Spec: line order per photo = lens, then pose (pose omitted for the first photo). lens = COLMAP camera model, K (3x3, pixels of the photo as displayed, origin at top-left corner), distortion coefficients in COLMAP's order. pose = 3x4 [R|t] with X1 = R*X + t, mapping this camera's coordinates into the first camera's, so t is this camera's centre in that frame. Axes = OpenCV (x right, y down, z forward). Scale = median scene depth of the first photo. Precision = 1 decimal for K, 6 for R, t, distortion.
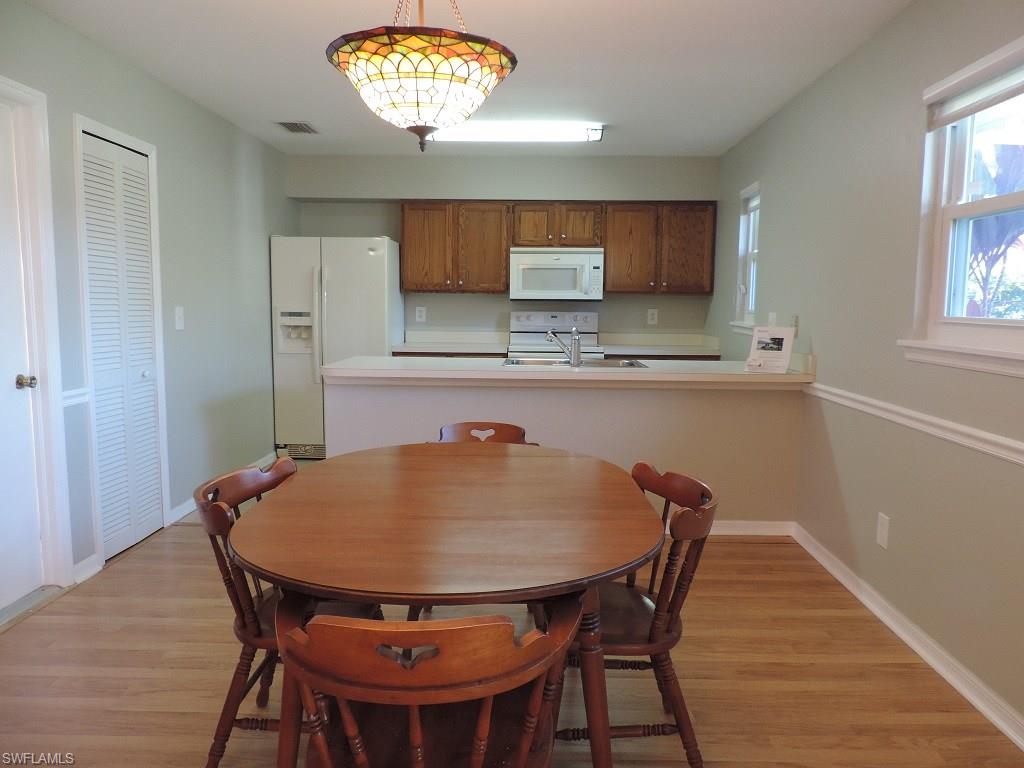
lens RADIAL K [[730.9, 0, 511.6], [0, 730.9, 385.6], [0, 0, 1]] dist [-0.025724, 0.006087]
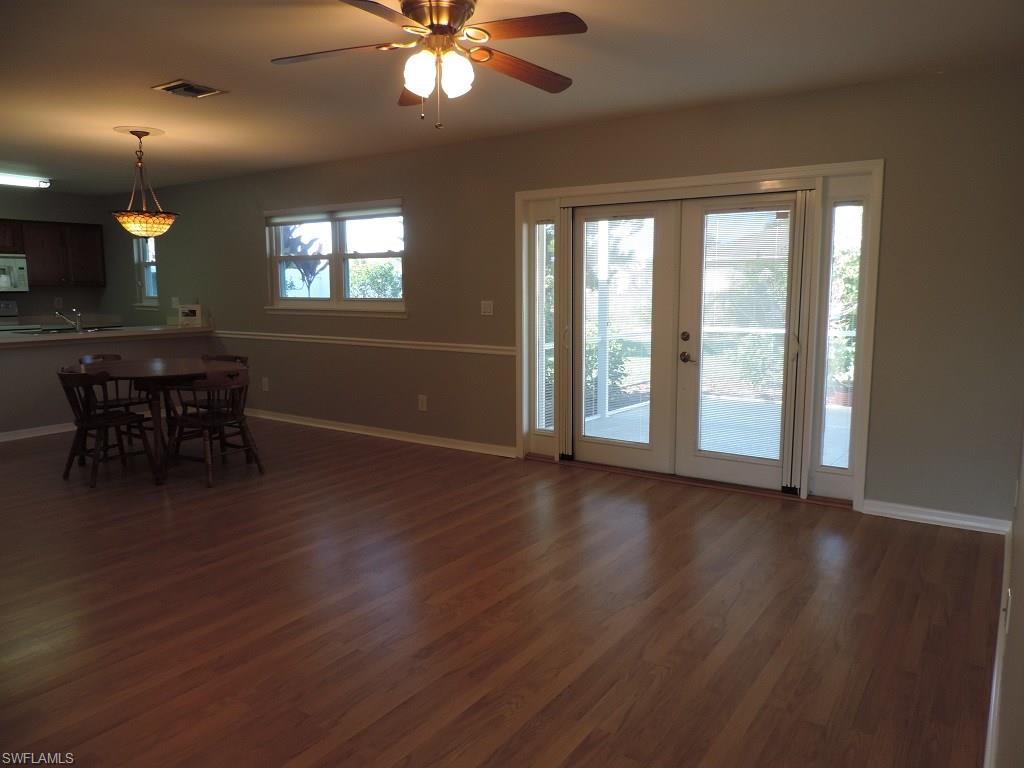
lens RADIAL K [[730.9, 0, 519.1], [0, 730.9, 393.0], [0, 0, 1]] dist [-0.025724, 0.006087]
pose [[0.540445, -0.131959, 0.830967, -0.573949], [0.102149, 0.990610, 0.090875, 0.048244], [-0.835155, 0.035770, 0.548850, -0.571279]]
